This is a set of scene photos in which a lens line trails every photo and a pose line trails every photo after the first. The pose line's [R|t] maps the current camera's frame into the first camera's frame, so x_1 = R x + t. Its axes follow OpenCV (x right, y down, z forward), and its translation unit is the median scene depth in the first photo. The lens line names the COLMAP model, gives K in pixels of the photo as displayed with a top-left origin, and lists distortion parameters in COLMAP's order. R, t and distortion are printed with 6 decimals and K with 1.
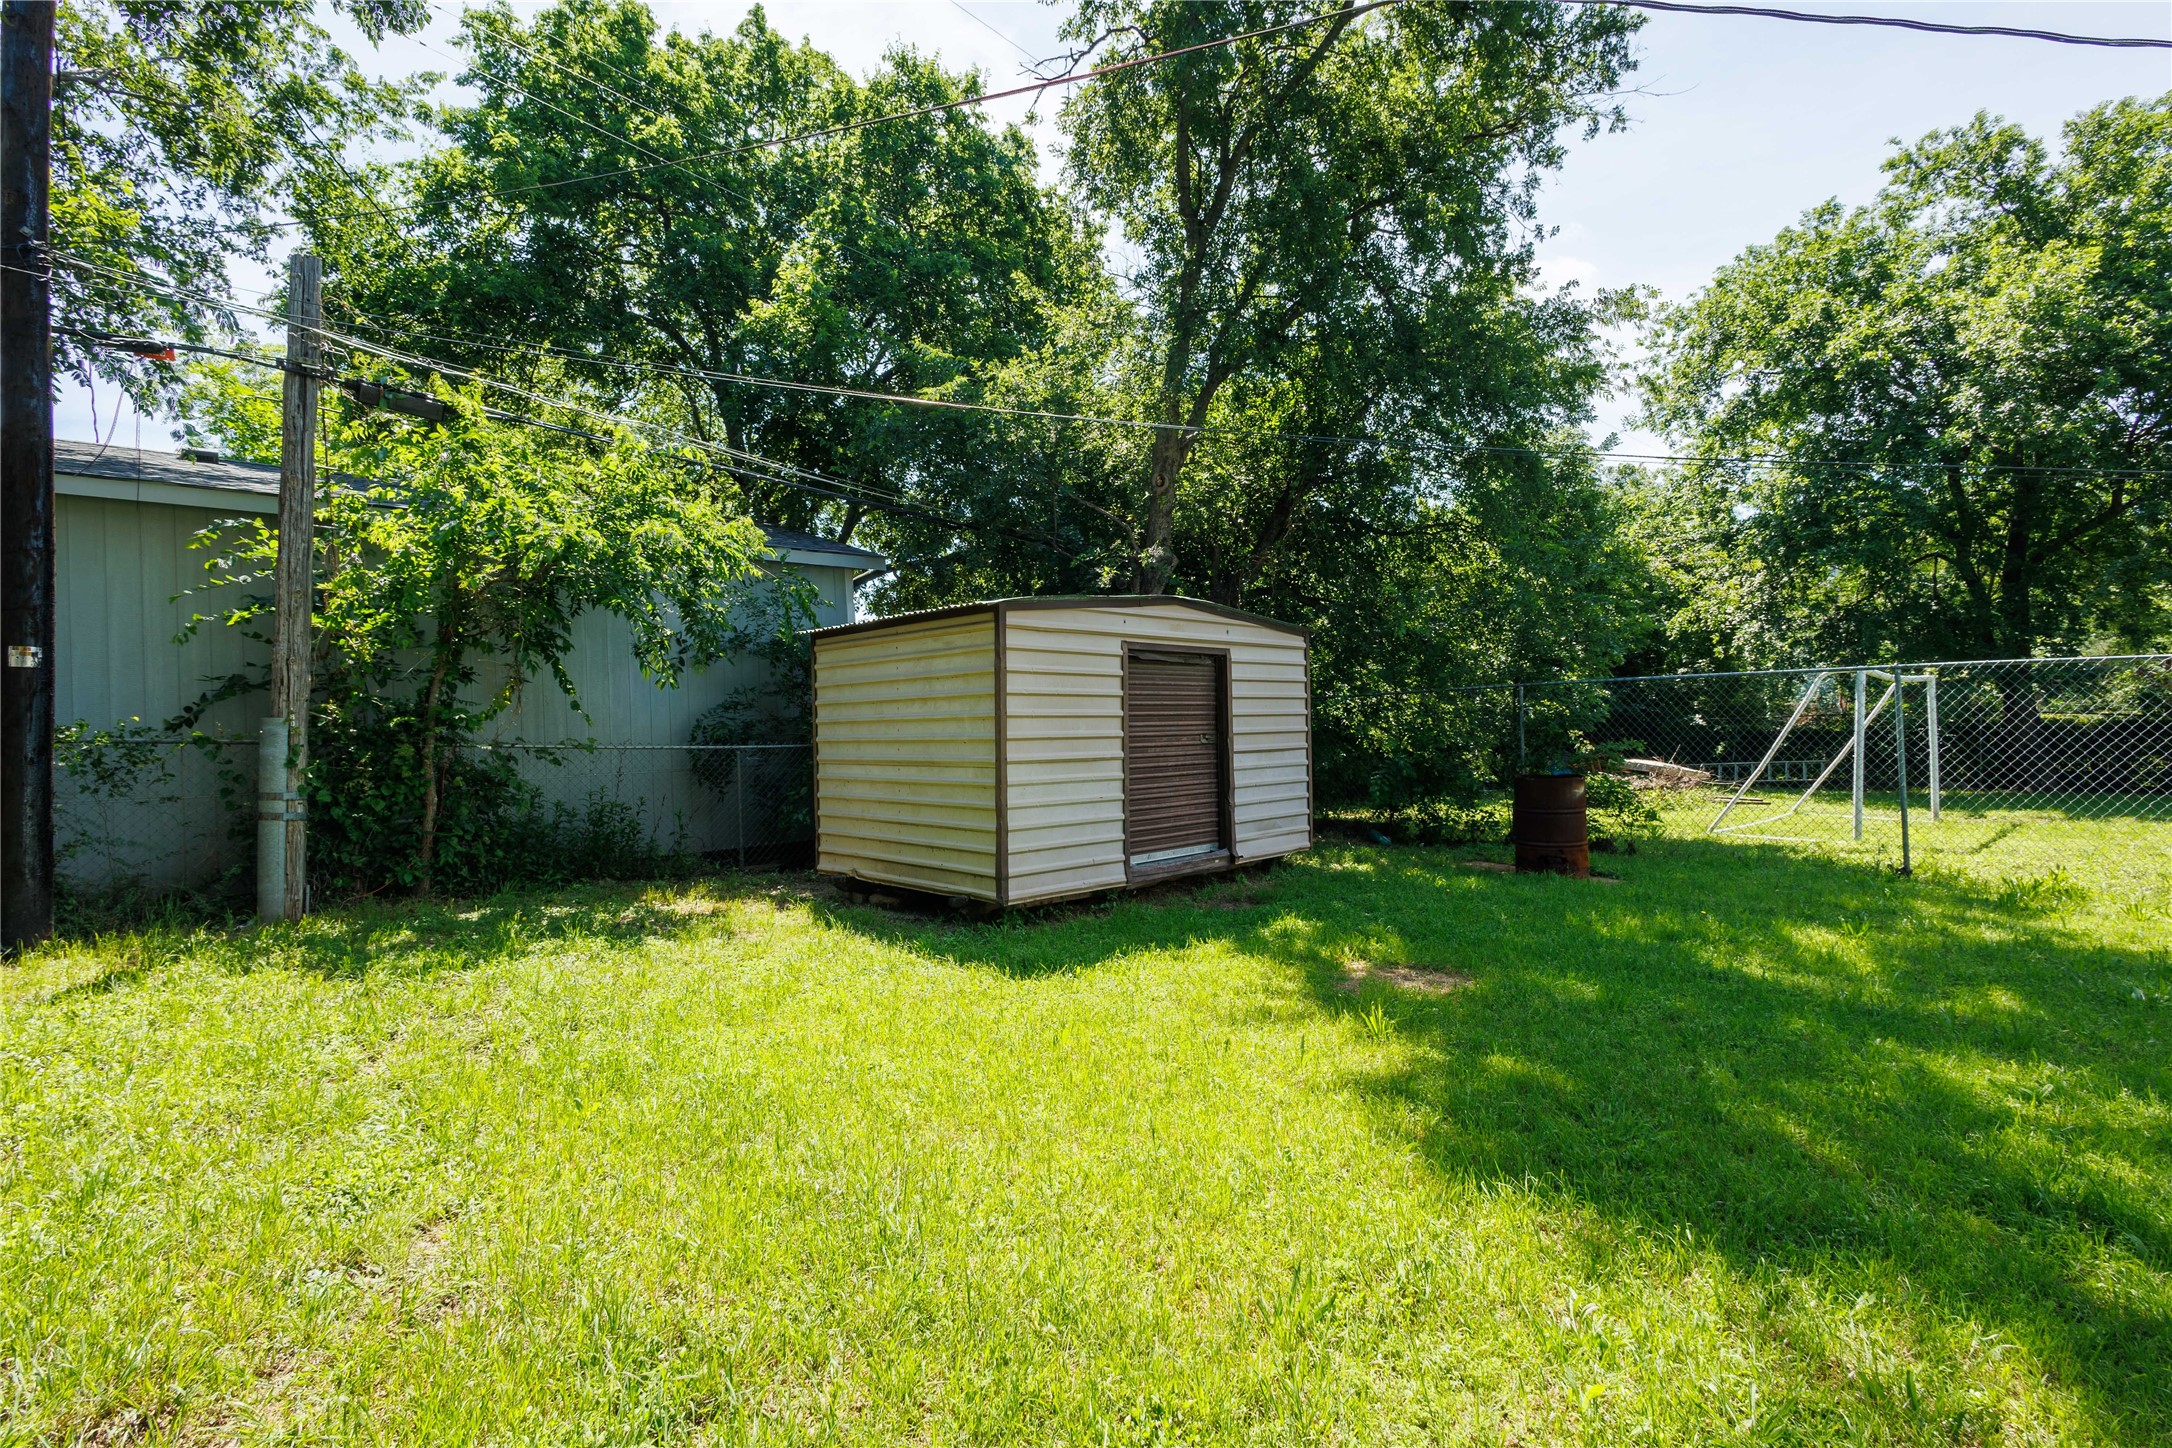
lens RADIAL K [[999.9, 0, 1086.3], [0, 999.9, 728.1], [0, 0, 1]] dist [0.001934, -0.001435]
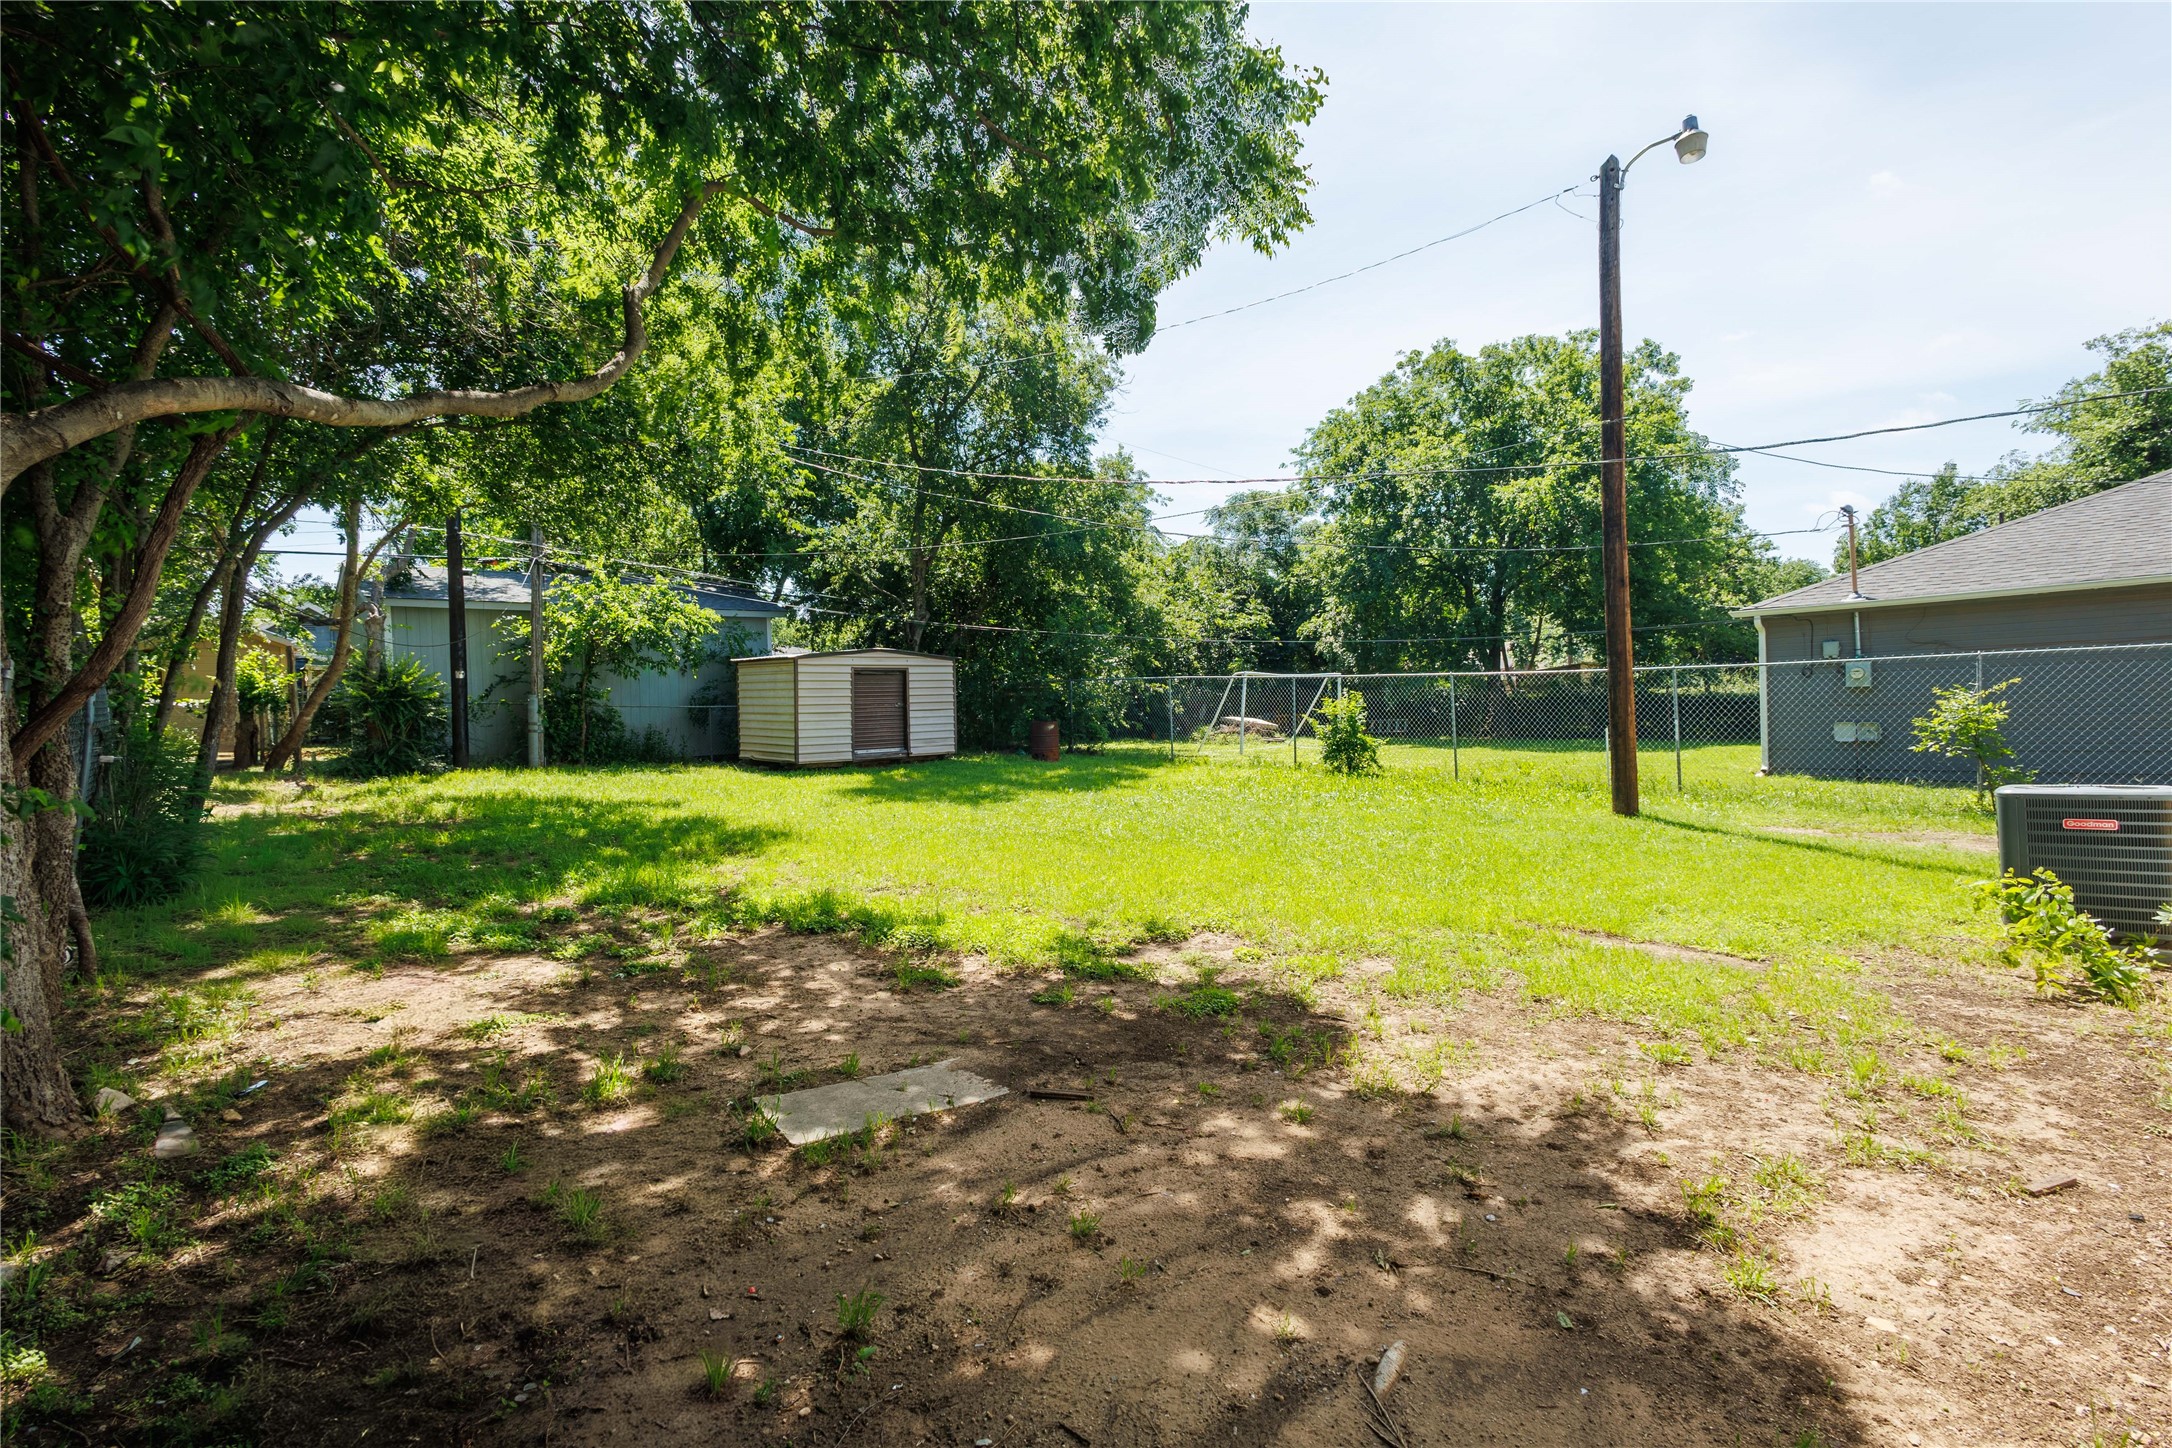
lens RADIAL K [[999.9, 0, 1086.3], [0, 999.9, 728.1], [0, 0, 1]] dist [0.001934, -0.001435]
pose [[0.999806, 0.006530, -0.018573, 0.660011], [-0.005783, 0.999185, 0.039958, -0.034594], [0.018819, -0.039843, 0.999029, -1.508749]]
